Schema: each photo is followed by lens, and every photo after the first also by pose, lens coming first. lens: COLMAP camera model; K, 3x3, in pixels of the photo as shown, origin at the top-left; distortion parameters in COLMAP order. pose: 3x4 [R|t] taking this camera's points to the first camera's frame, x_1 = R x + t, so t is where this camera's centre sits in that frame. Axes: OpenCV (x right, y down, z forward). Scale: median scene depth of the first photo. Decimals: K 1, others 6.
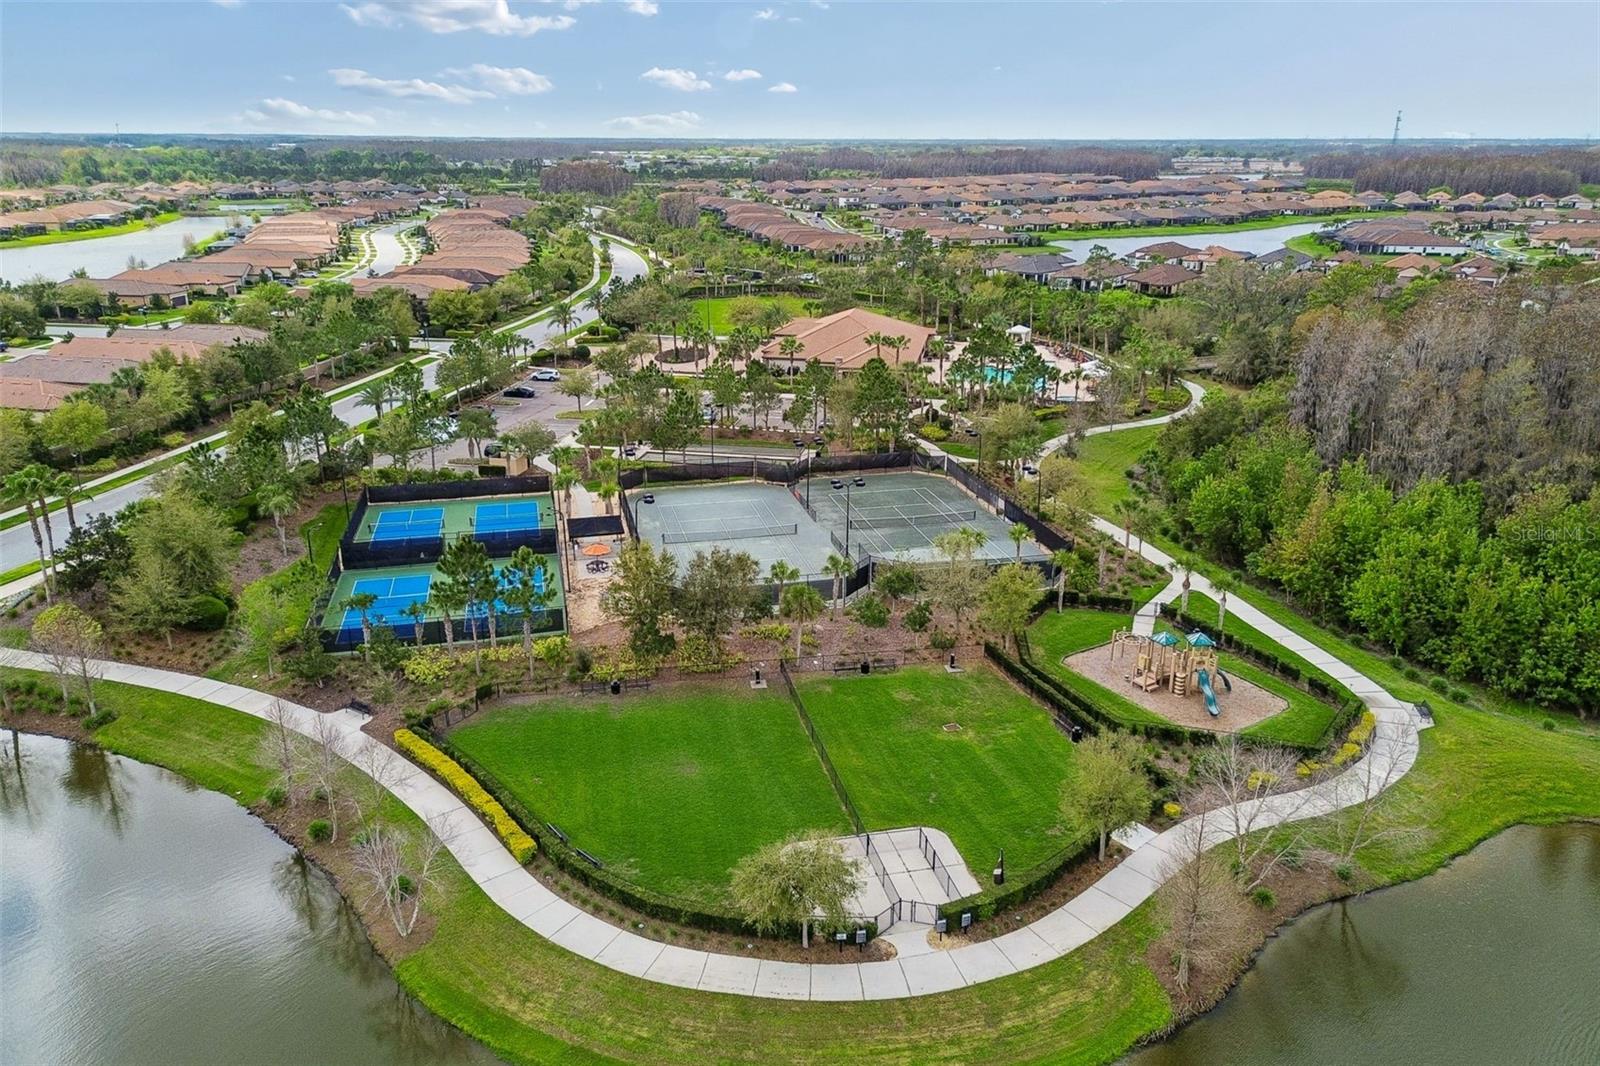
lens RADIAL K [[1069.5, 0, 795.4], [0, 1069.5, 531.6], [0, 0, 1]] dist [0.003774, -0.000960]
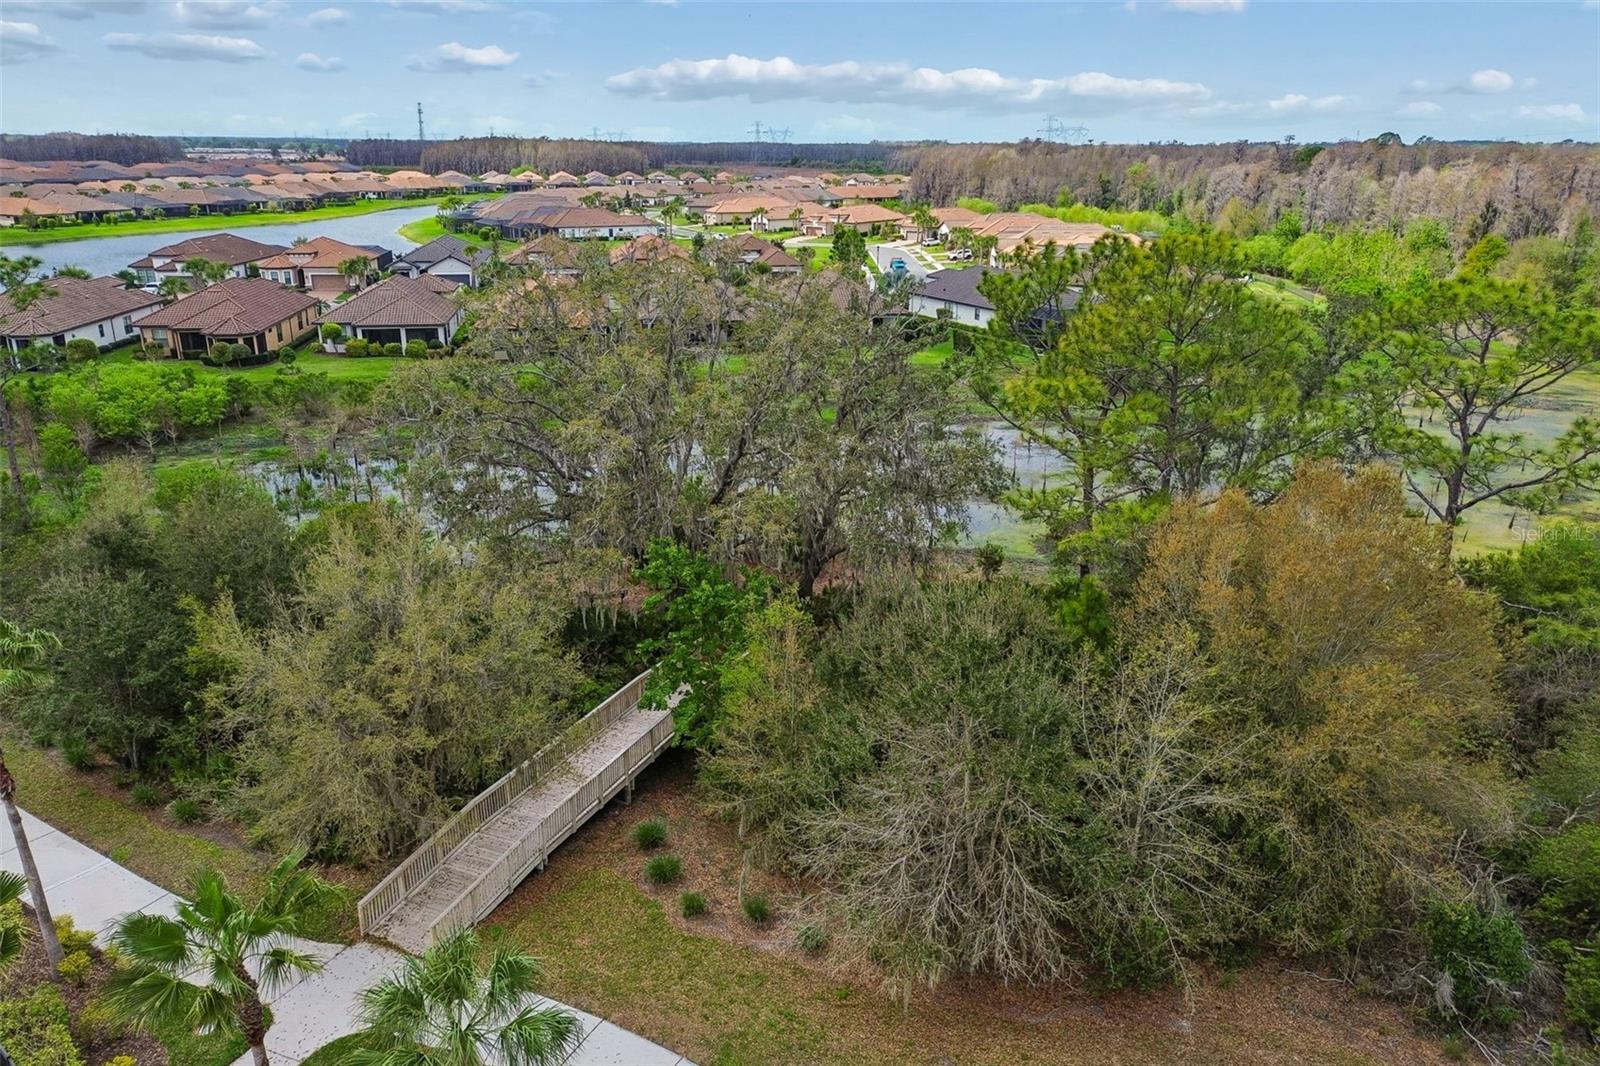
lens RADIAL K [[1069.5, 0, 805.3], [0, 1069.5, 535.5], [0, 0, 1]] dist [0.003774, -0.000960]
pose [[0.679825, -0.236449, 0.694212, 0.107164], [0.235226, 0.966889, 0.098971, -0.082620], [-0.694627, 0.096013, 0.712934, 0.322629]]
